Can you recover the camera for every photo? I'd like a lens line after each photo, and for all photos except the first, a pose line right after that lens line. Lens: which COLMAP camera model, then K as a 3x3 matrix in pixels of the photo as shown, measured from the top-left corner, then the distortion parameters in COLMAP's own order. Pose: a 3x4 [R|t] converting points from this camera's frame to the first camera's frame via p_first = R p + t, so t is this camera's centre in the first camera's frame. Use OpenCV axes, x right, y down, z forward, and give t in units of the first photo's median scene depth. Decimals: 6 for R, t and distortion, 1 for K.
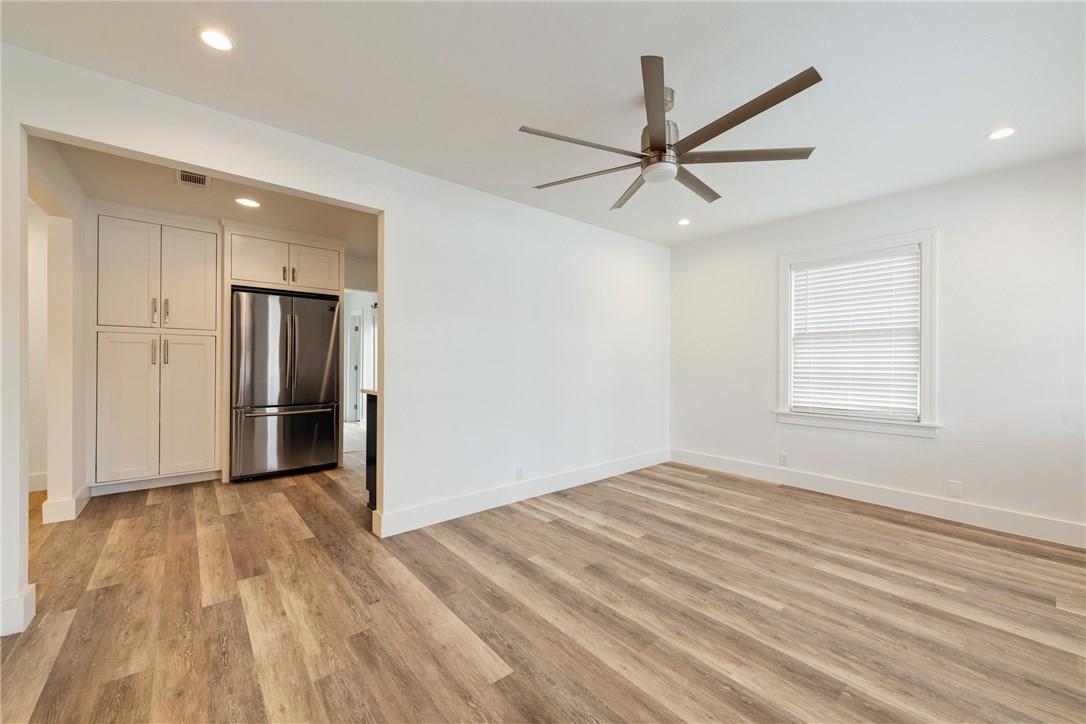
lens RADIAL K [[425.5, 0, 545.5], [0, 425.5, 359.5], [0, 0, 1]] dist [0.009782, -0.000345]
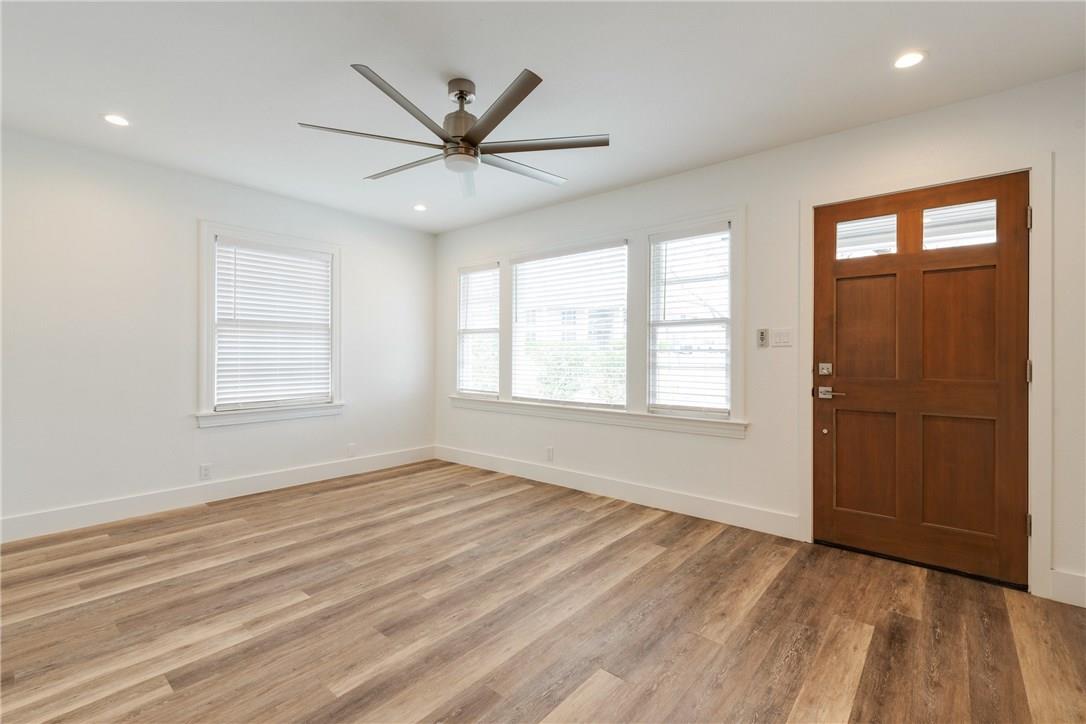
lens RADIAL K [[475.9, 0, 544.7], [0, 475.9, 357.2], [0, 0, 1]] dist [0.012891, -0.000403]
pose [[-0.168768, -0.008105, 0.985623, -0.742639], [-0.011038, 0.999919, 0.006333, 0.004322], [-0.985594, -0.009811, -0.168843, 0.864593]]
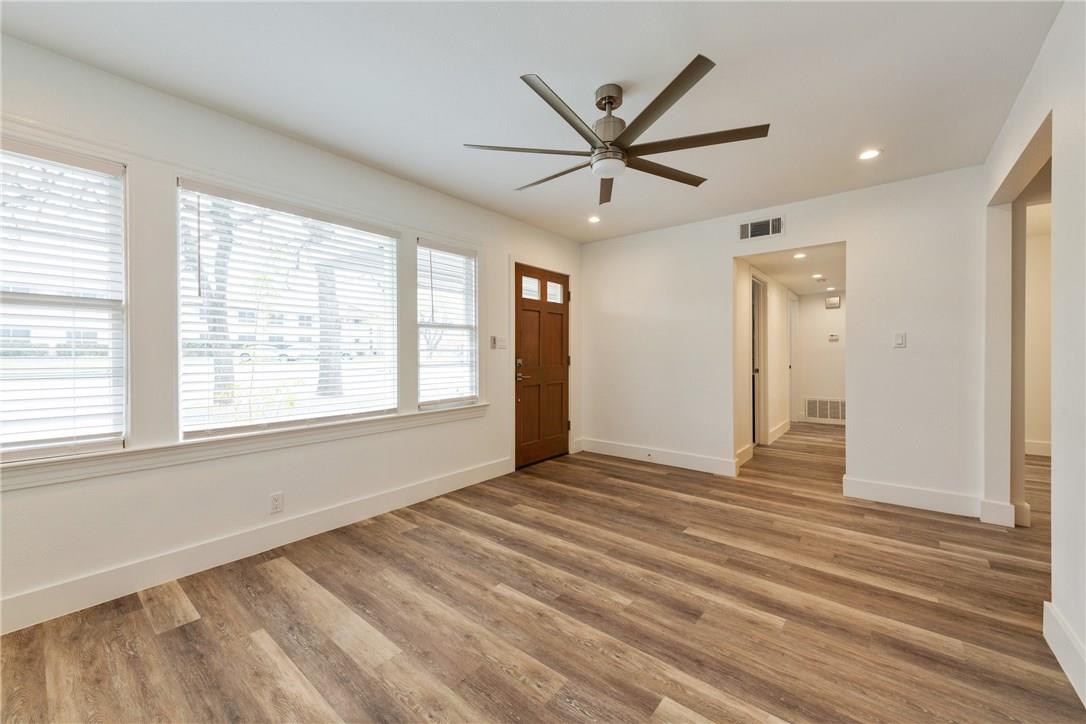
lens RADIAL K [[425.5, 0, 545.5], [0, 425.5, 359.5], [0, 0, 1]] dist [0.009782, -0.000345]
pose [[-0.982391, 0.000188, -0.186834, 0.522886], [-0.000886, 0.999984, 0.005665, 0.010716], [0.186832, 0.005731, -0.982375, 1.702635]]
